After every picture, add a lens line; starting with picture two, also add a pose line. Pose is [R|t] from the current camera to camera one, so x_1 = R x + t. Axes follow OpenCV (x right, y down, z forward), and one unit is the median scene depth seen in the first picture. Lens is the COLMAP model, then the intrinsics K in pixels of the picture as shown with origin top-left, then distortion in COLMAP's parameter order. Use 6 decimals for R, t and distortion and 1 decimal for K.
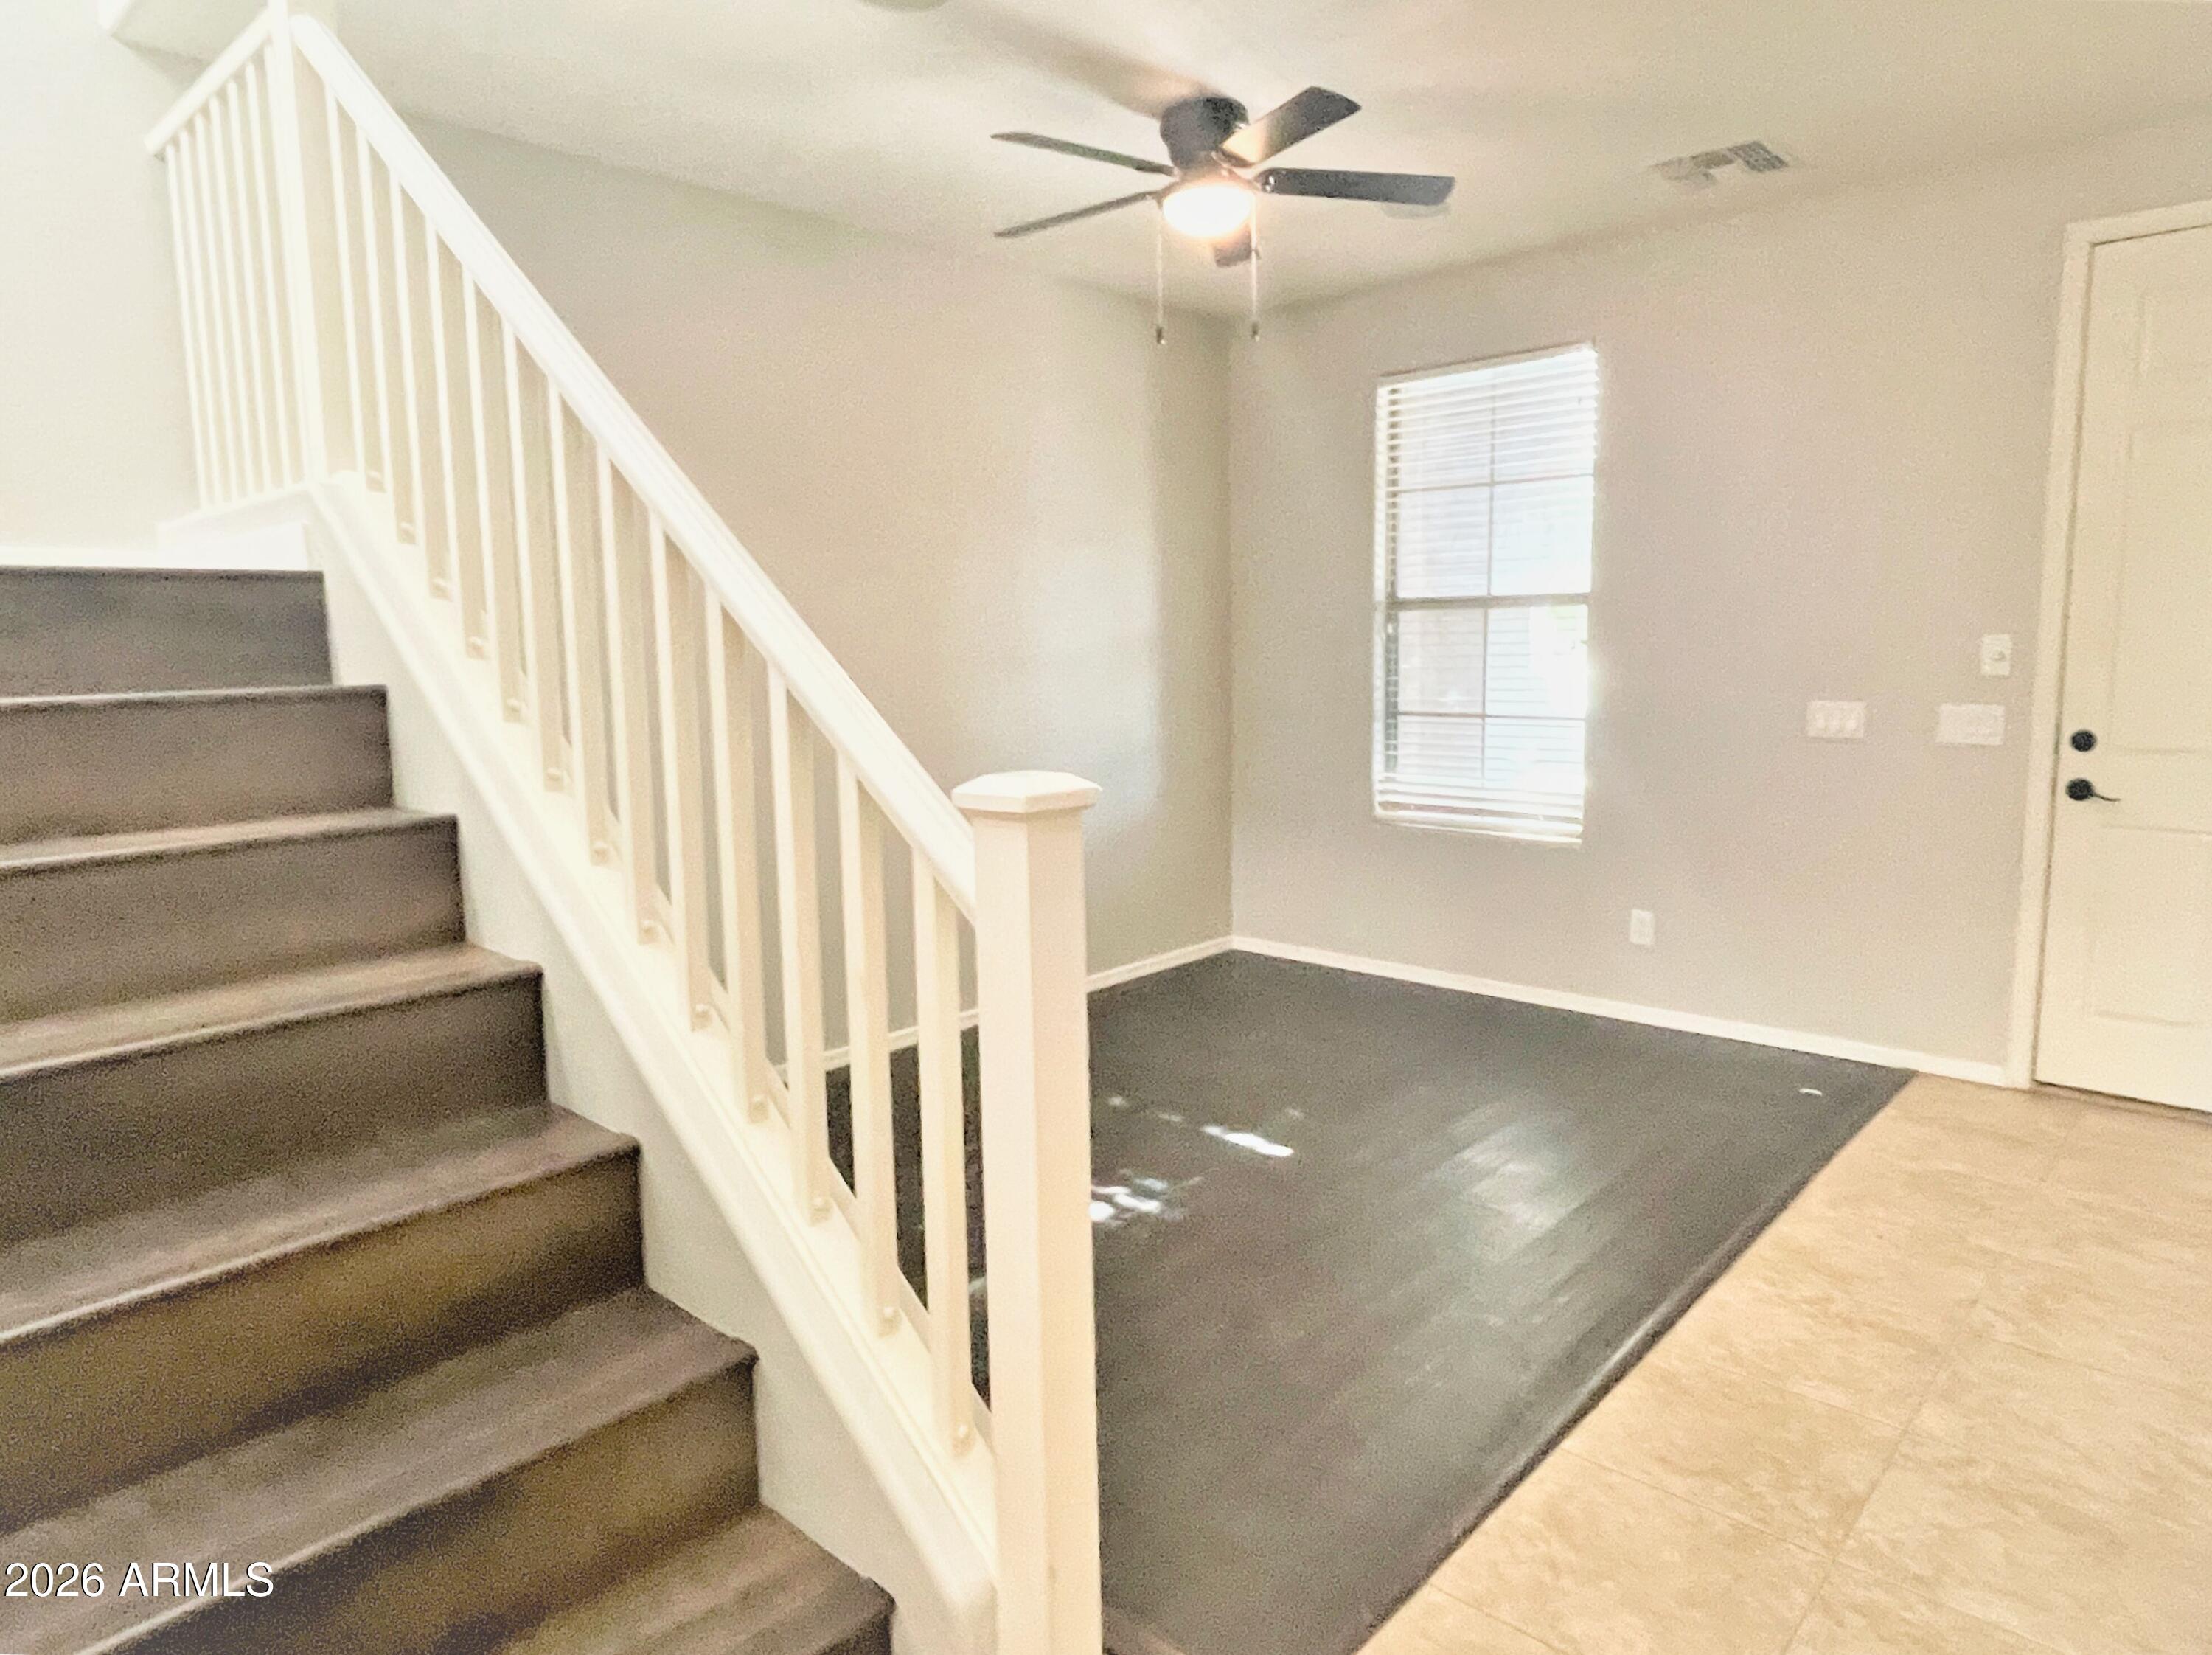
lens RADIAL K [[1335.5, 0, 1104.0], [0, 1335.5, 815.2], [0, 0, 1]] dist [-0.002305, -0.026959]
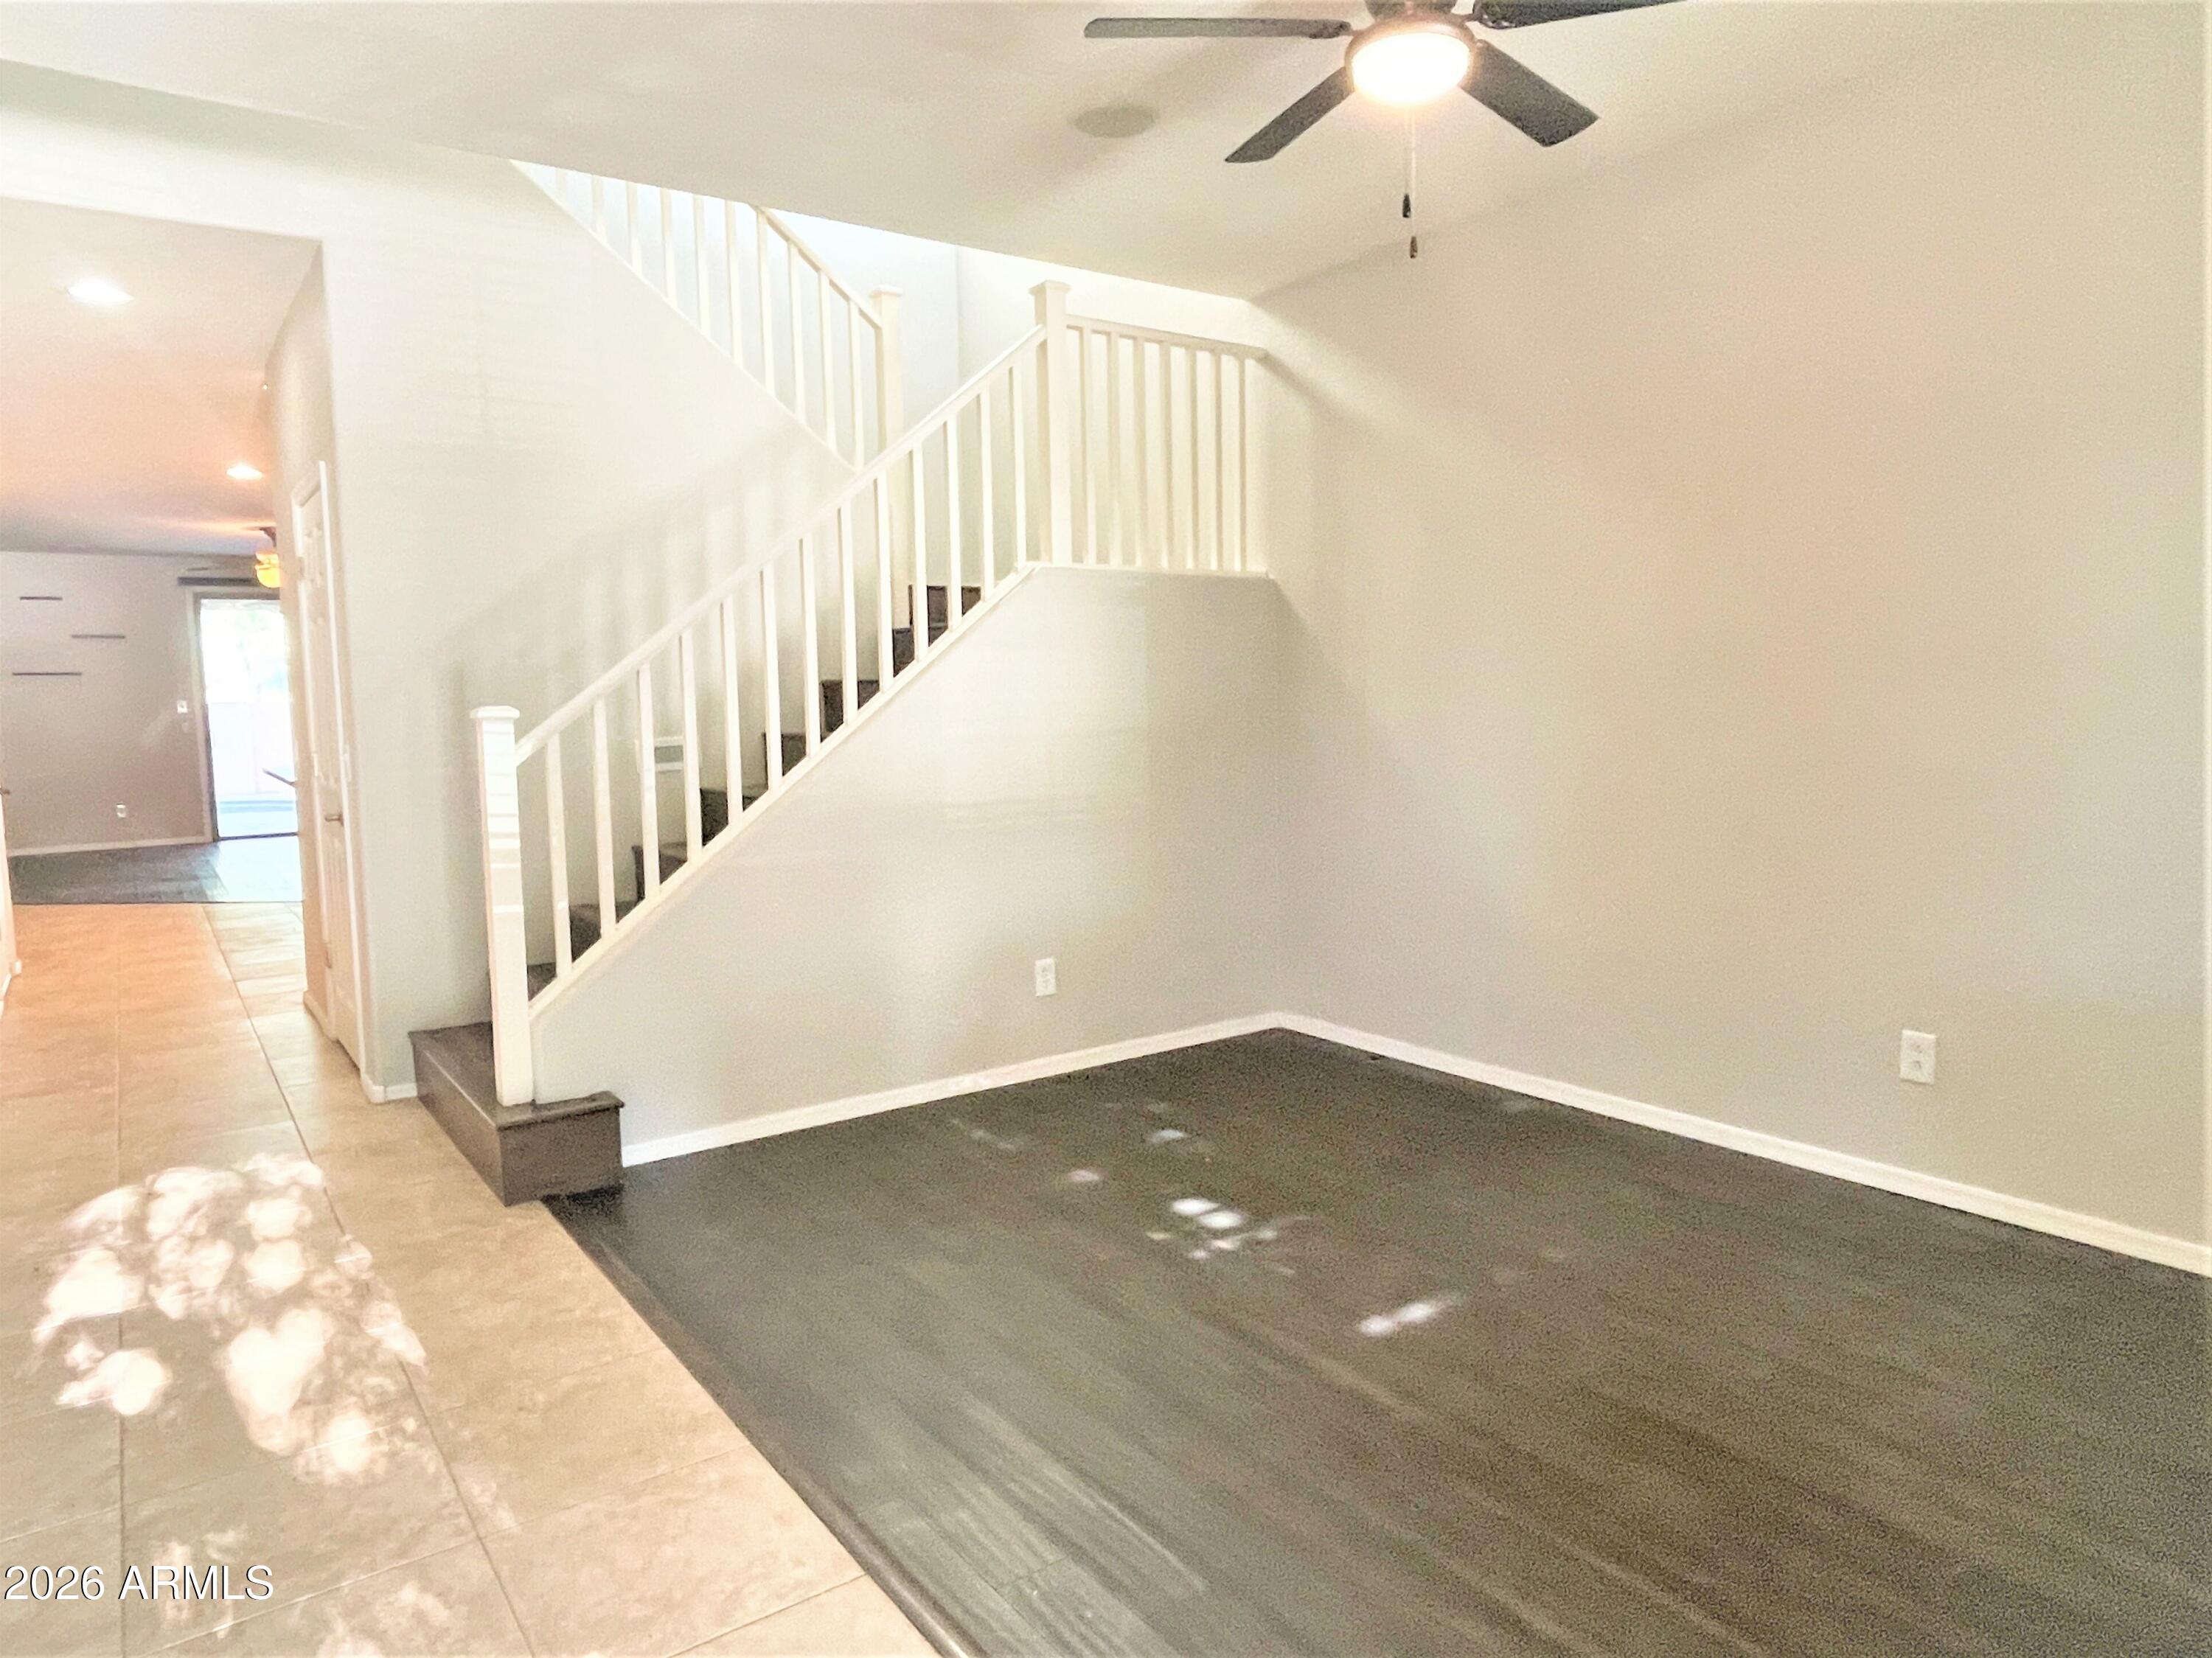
lens RADIAL K [[1335.2, 0, 1104.0], [0, 1335.2, 816.7], [0, 0, 1]] dist [-0.002305, -0.026959]
pose [[-0.181639, 0.109156, -0.977288, 0.635140], [-0.109228, 0.985431, 0.130367, -0.078212], [0.977280, 0.130427, -0.167069, 0.706672]]
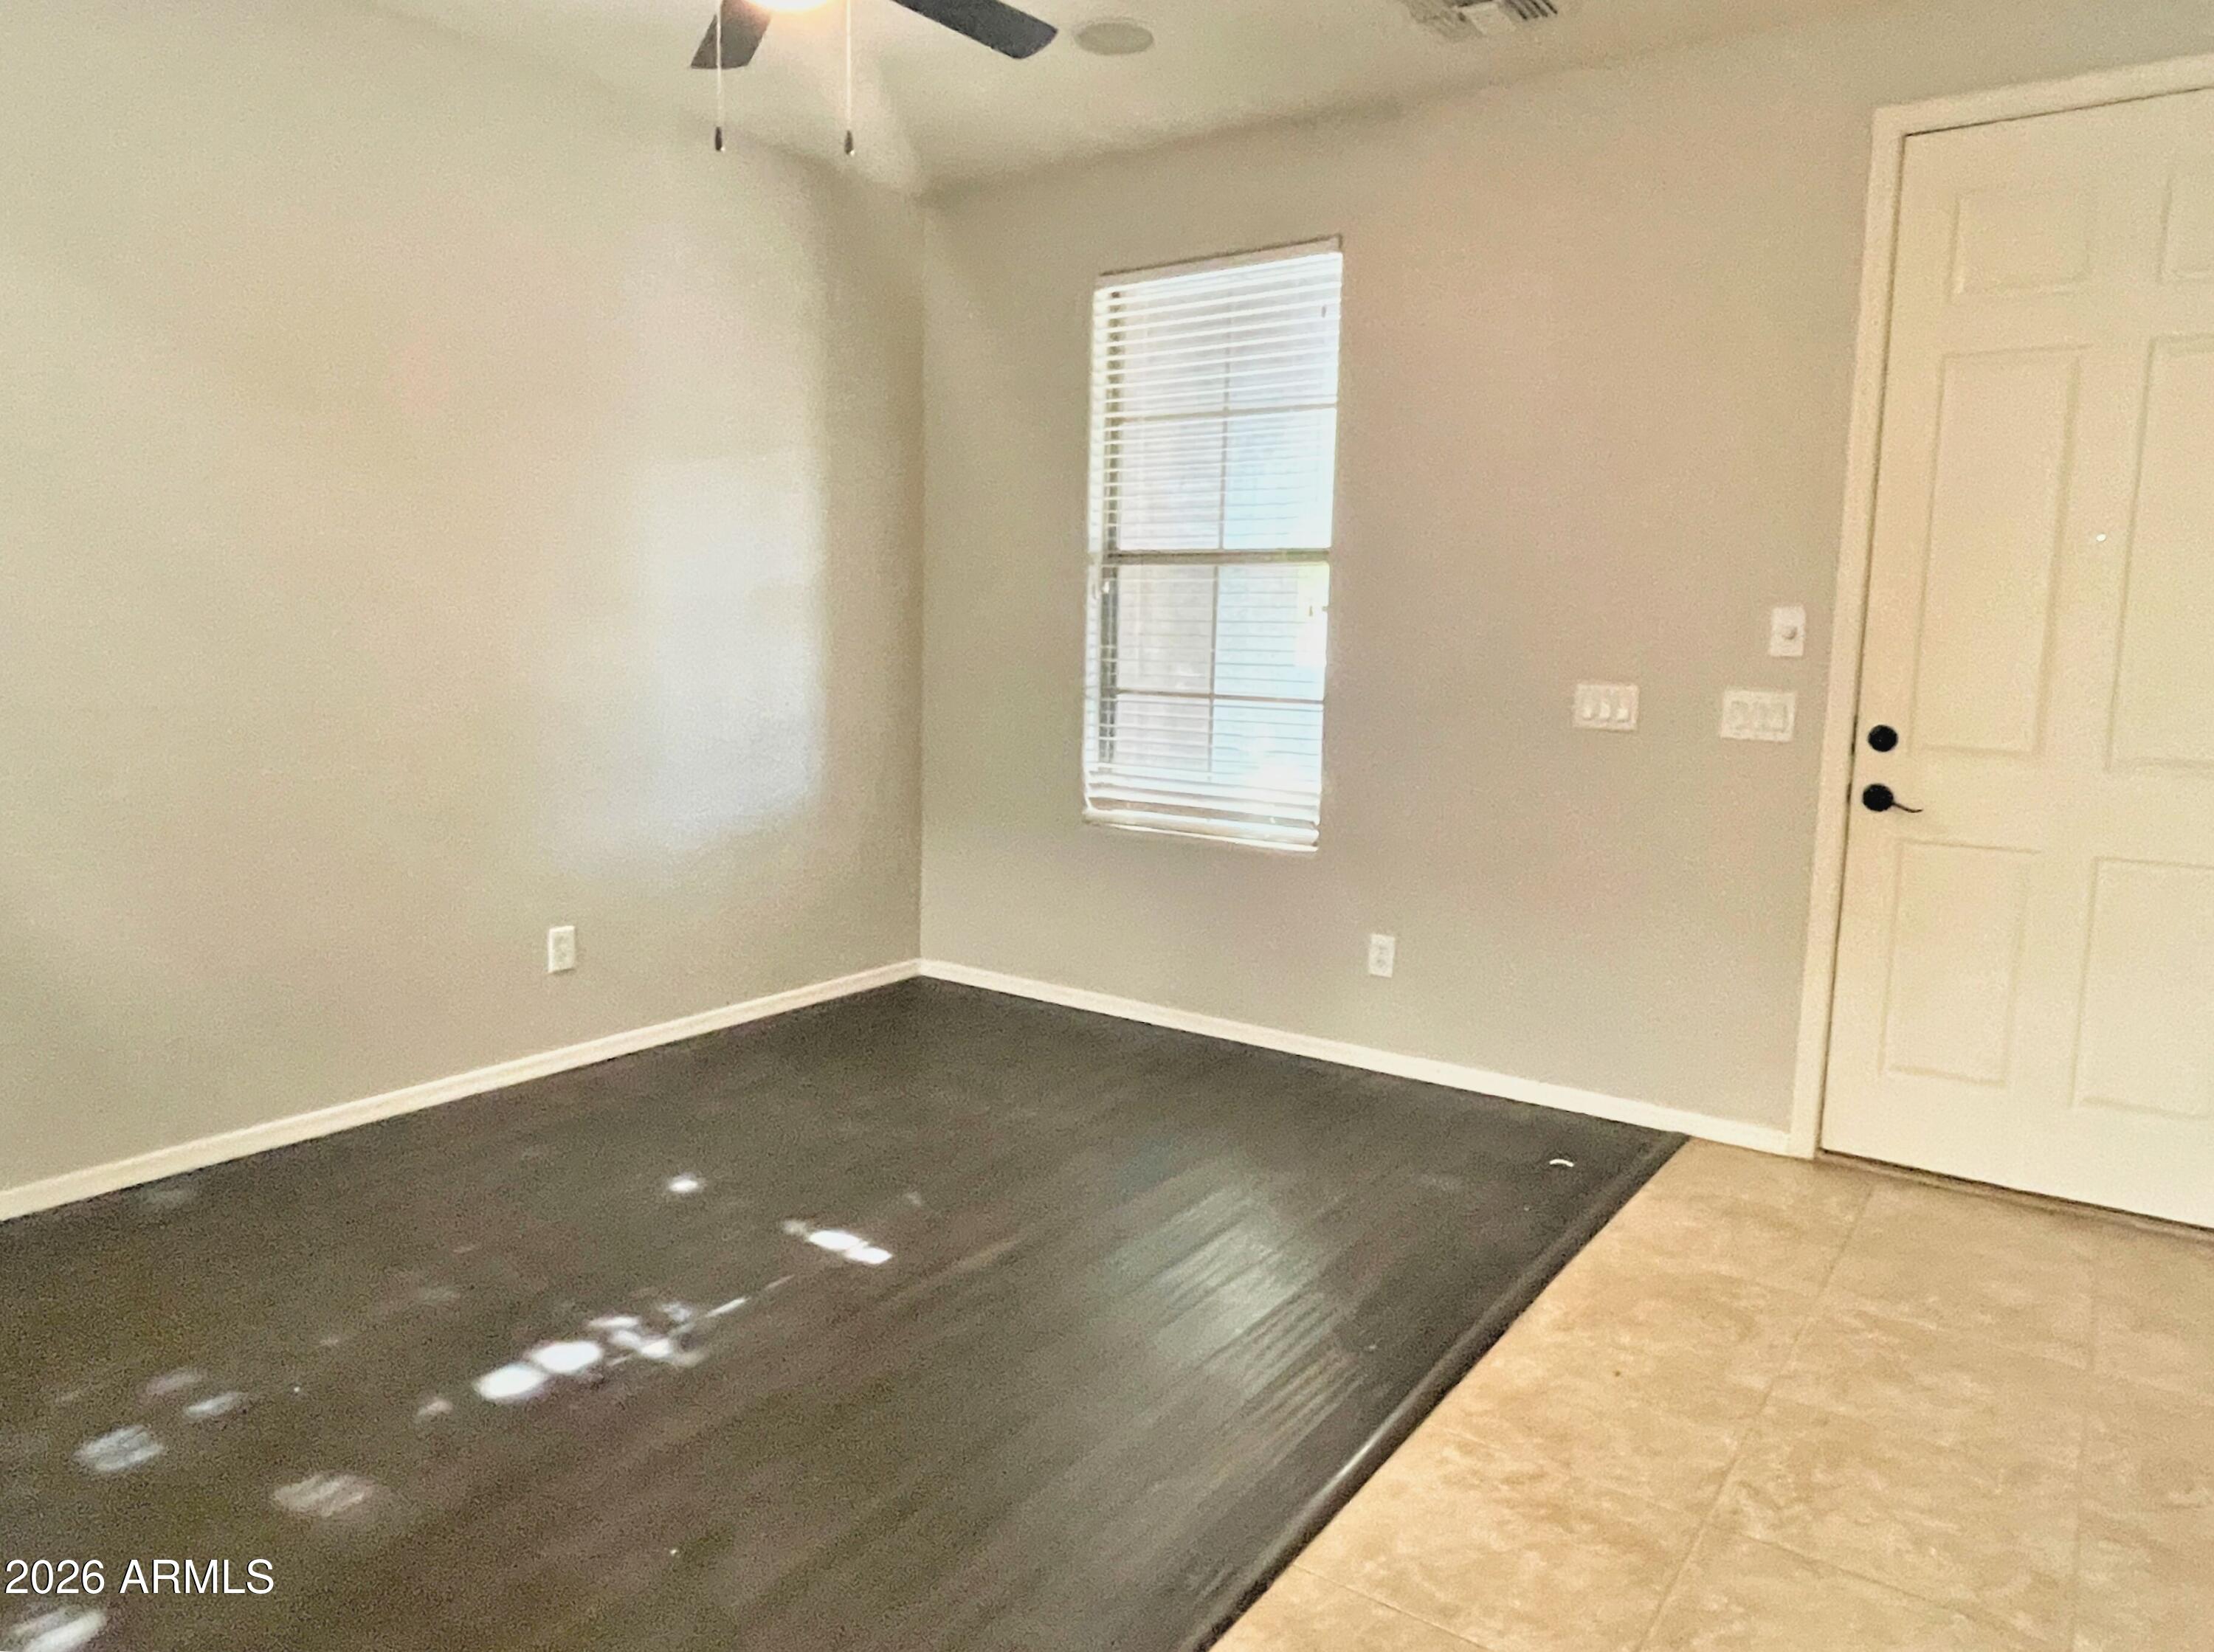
lens RADIAL K [[1427.7, 0, 1107.0], [0, 1427.7, 826.0], [0, 0, 1]] dist [0.004479, -0.070442]
pose [[0.991042, 0.021532, 0.131806, 0.113981], [-0.022420, 0.999735, 0.005254, 0.002809], [-0.131658, -0.008162, 0.991262, 0.146088]]
